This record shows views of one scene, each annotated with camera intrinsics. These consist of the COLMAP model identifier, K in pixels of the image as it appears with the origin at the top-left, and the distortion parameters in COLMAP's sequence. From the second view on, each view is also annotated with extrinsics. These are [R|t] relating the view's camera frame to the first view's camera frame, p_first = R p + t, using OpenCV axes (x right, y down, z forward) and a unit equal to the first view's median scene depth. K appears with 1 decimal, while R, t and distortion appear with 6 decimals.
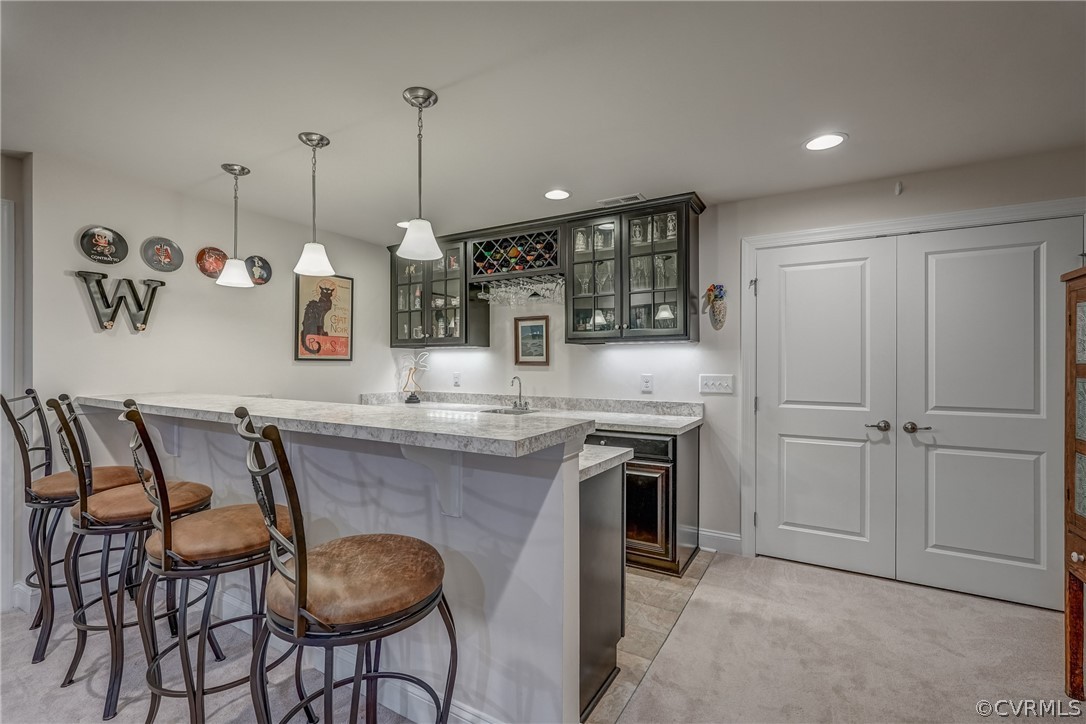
lens RADIAL K [[486.1, 0, 533.3], [0, 486.1, 362.0], [0, 0, 1]] dist [-0.004020, 0.001280]
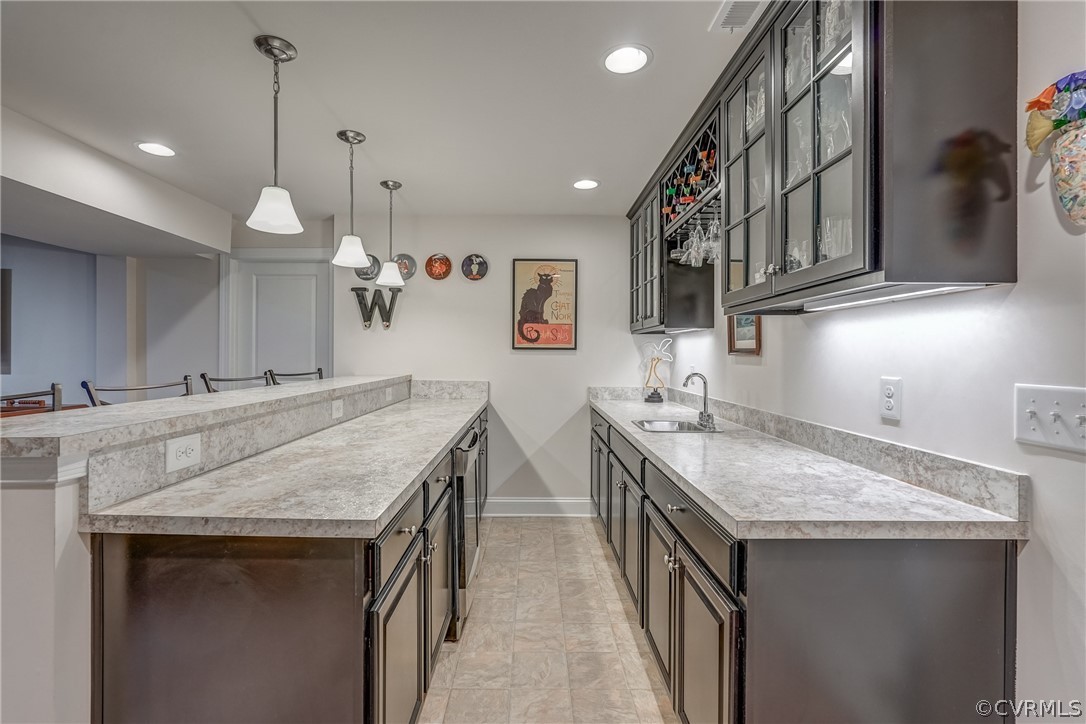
lens RADIAL K [[486.1, 0, 538.7], [0, 486.1, 357.2], [0, 0, 1]] dist [-0.004020, 0.001280]
pose [[0.510483, 0.007485, -0.859855, 0.418468], [-0.001875, 0.999969, 0.007592, 0.005455], [0.859886, -0.002263, 0.510482, 0.518600]]
